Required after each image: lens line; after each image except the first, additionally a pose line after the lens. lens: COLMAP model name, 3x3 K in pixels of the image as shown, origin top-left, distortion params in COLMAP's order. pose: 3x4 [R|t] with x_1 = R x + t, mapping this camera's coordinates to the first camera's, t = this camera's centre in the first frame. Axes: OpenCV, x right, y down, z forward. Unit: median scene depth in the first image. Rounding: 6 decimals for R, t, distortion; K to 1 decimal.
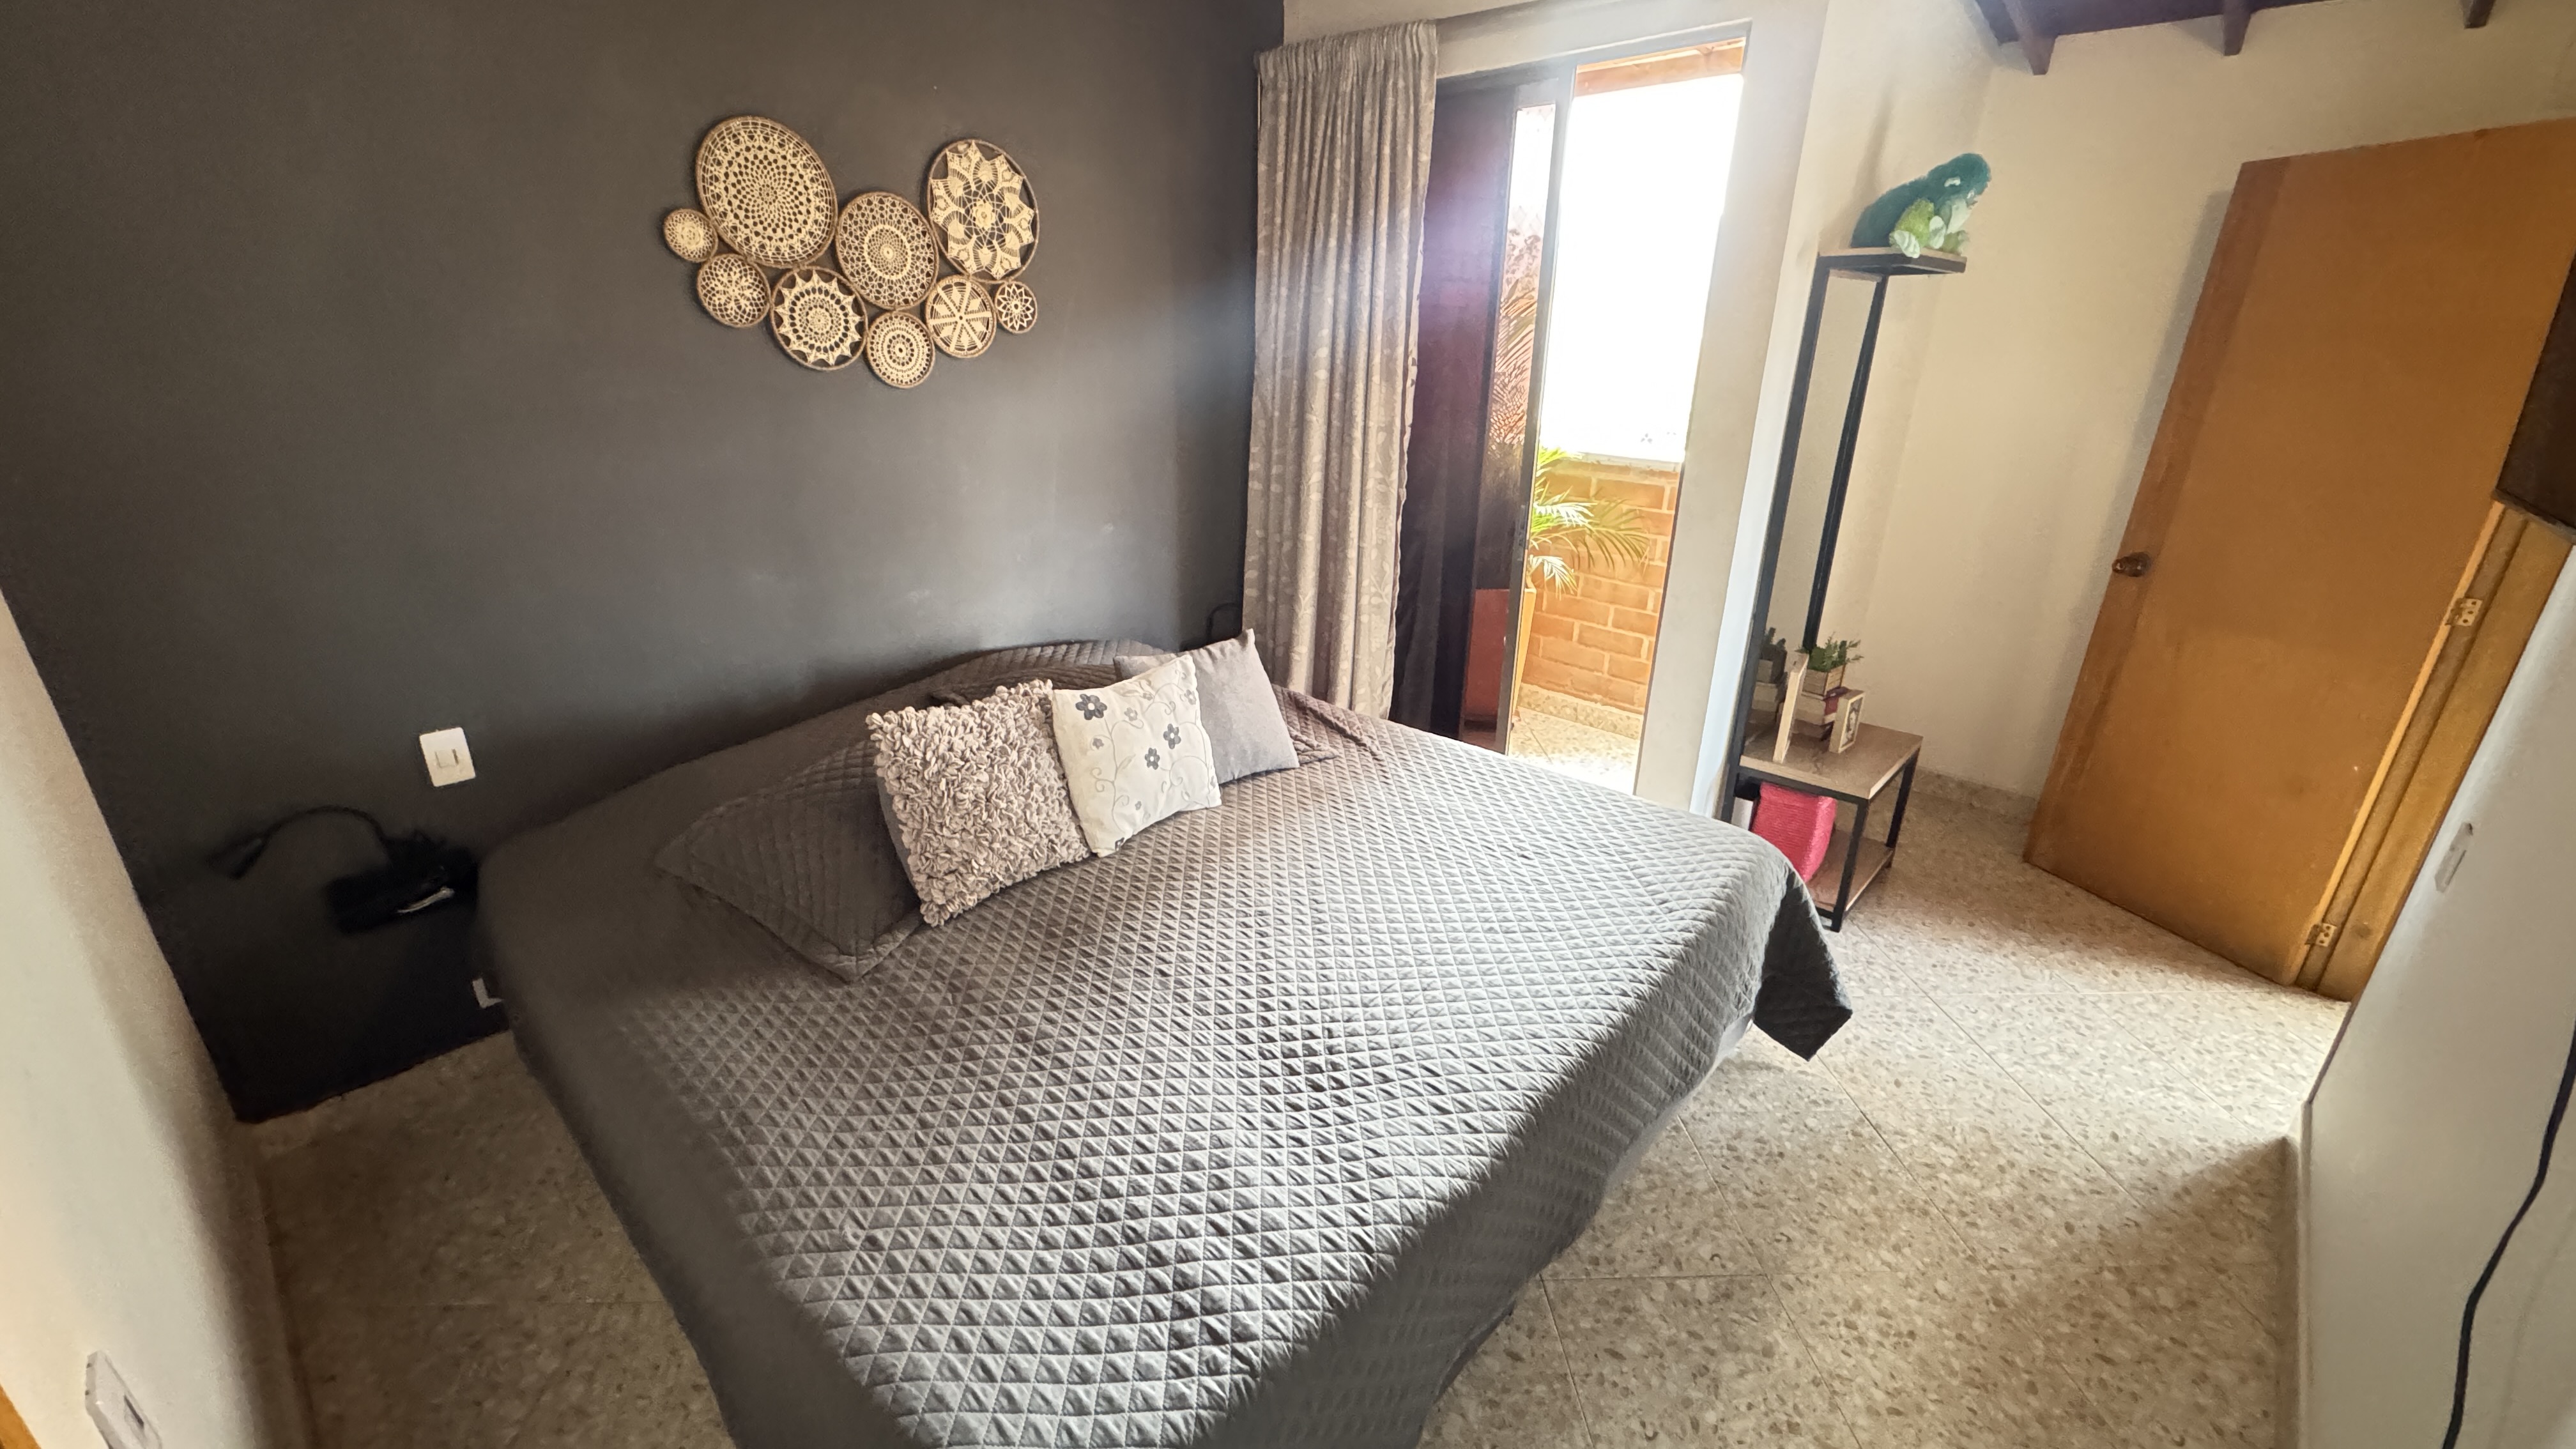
lens RADIAL K [[1031.5, 0, 1283.3], [0, 1031.5, 724.1], [0, 0, 1]] dist [-0.002394, 0.000190]
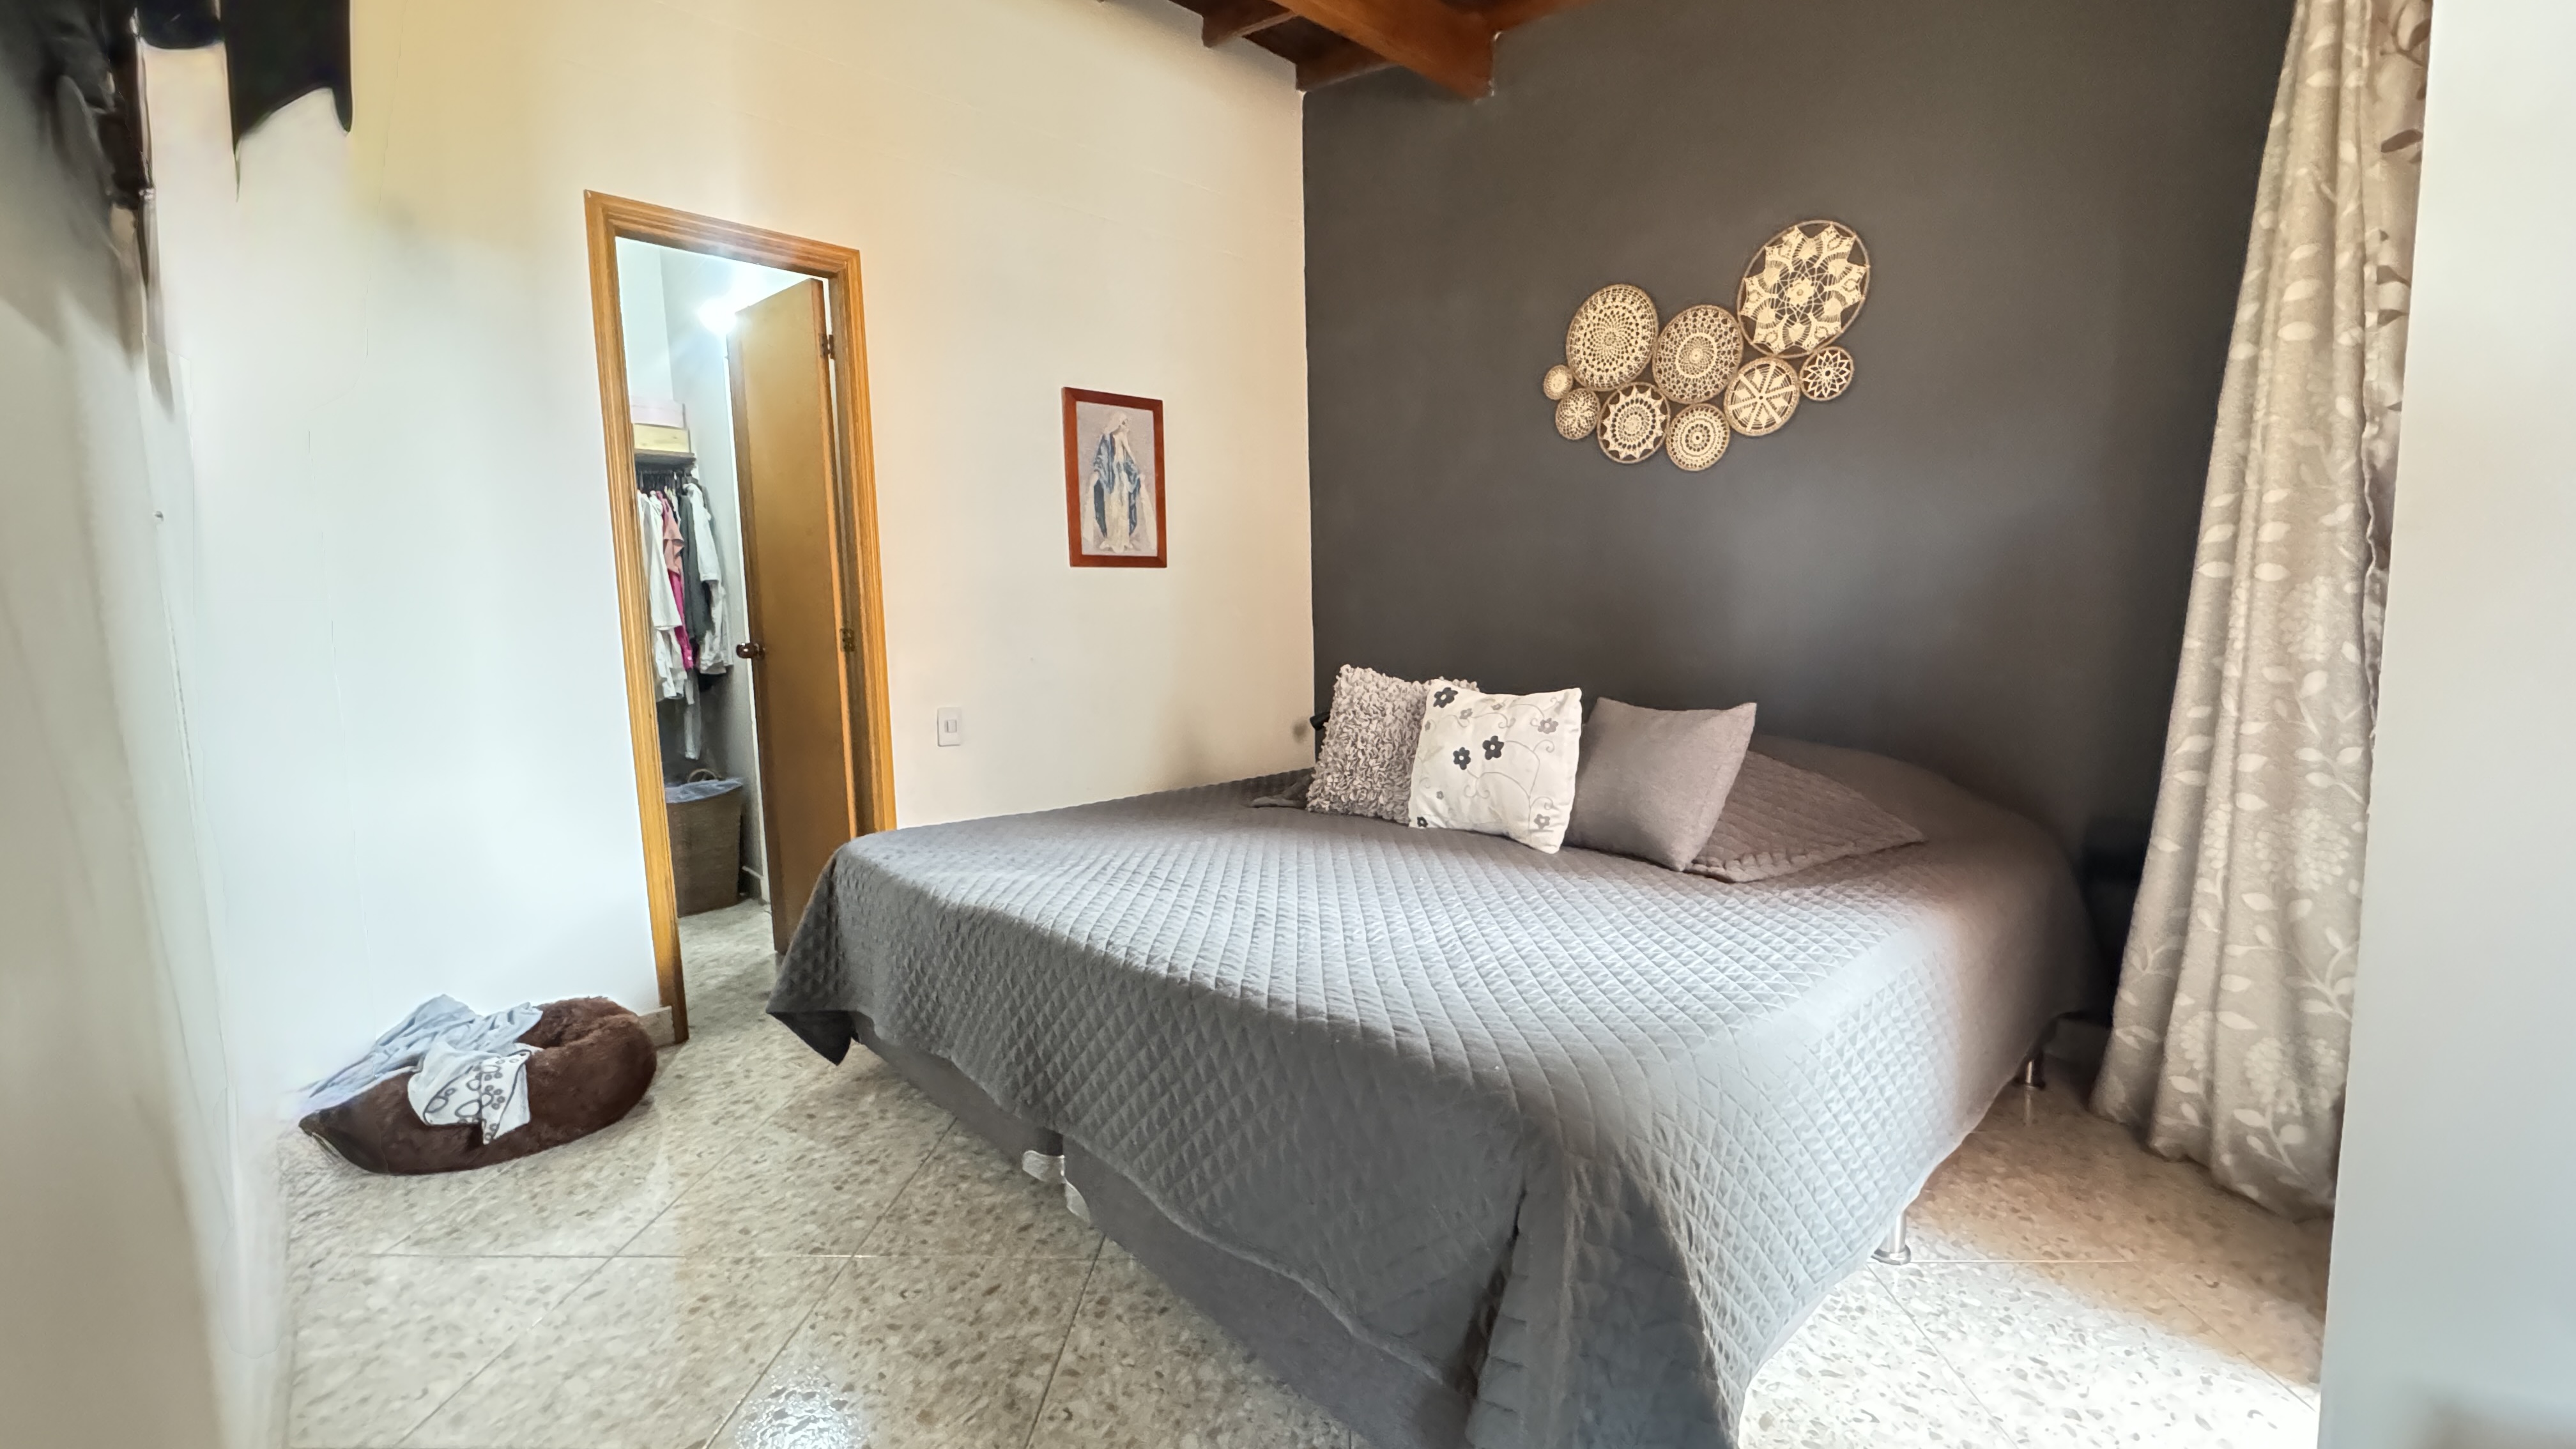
lens RADIAL K [[1031.5, 0, 1288.2], [0, 1031.5, 723.7], [0, 0, 1]] dist [-0.002394, 0.000190]
pose [[-0.084509, 0.083178, -0.992945, 0.795710], [-0.337310, 0.935286, 0.107057, -0.044525], [0.937593, 0.343978, -0.050984, 0.749292]]
